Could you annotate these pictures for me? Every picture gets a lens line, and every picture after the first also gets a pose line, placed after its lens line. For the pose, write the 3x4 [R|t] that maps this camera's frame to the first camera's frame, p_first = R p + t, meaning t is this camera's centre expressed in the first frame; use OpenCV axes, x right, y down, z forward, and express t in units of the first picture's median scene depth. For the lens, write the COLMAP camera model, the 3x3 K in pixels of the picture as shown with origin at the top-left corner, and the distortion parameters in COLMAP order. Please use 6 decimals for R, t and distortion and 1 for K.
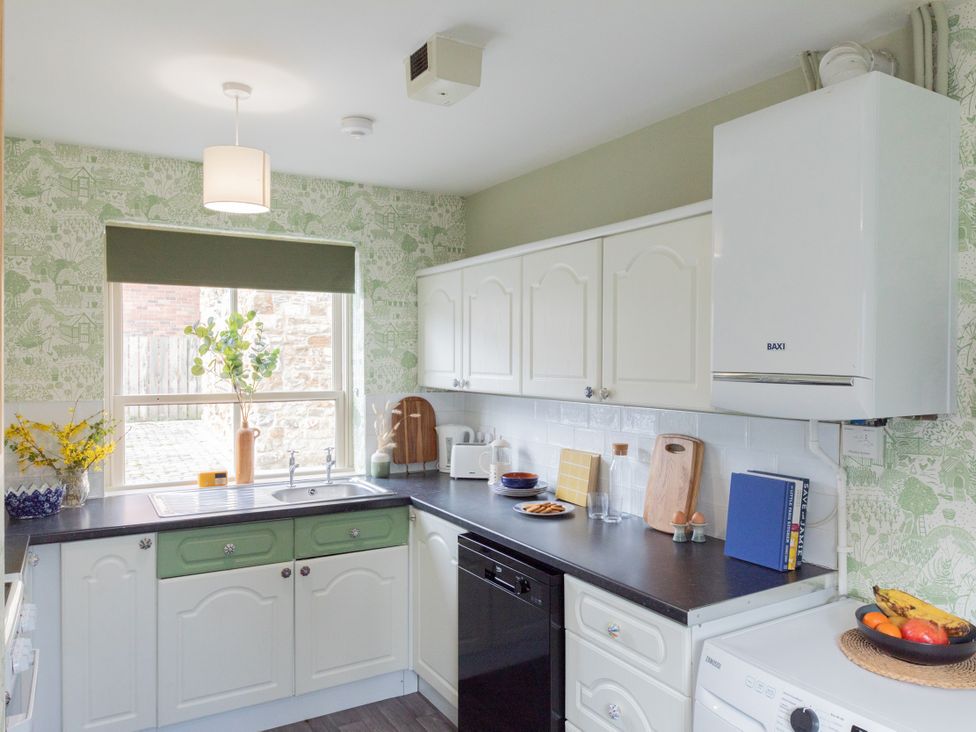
lens RADIAL K [[697.3, 0, 459.1], [0, 697.3, 364.8], [0, 0, 1]] dist [-0.009274, -0.001997]
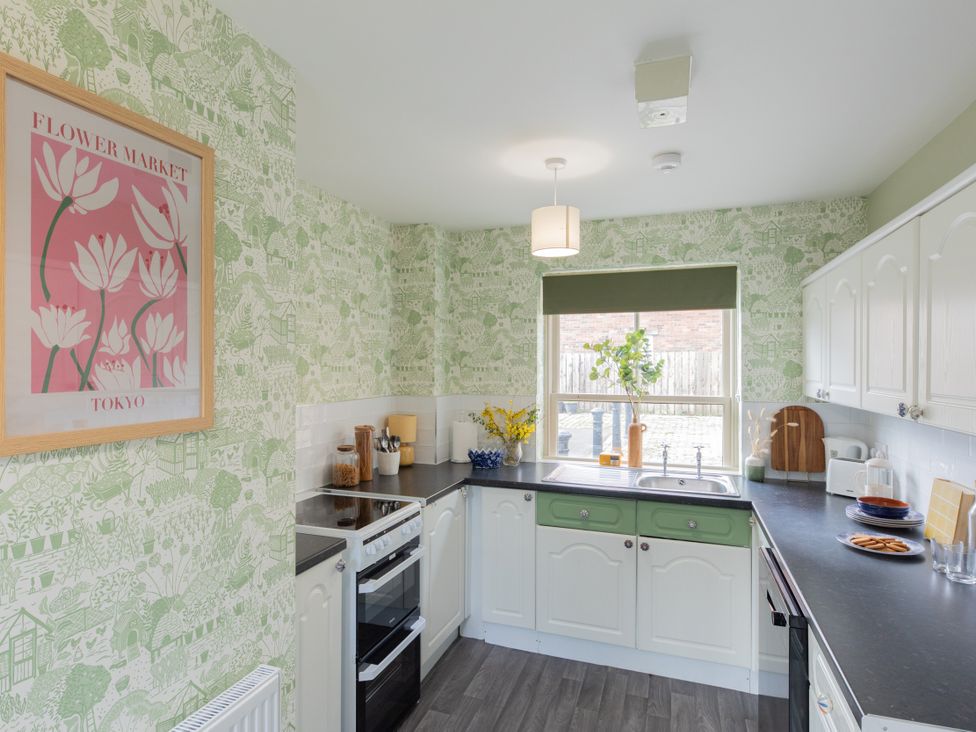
lens RADIAL K [[541.6, 0, 488.0], [0, 541.6, 366.0], [0, 0, 1]] dist [-0.000683, -0.001486]
pose [[0.650909, -0.000320, -0.759155, 0.266506], [-0.009438, 0.999919, -0.008514, -0.001207], [0.759097, 0.012707, 0.650854, 0.167234]]
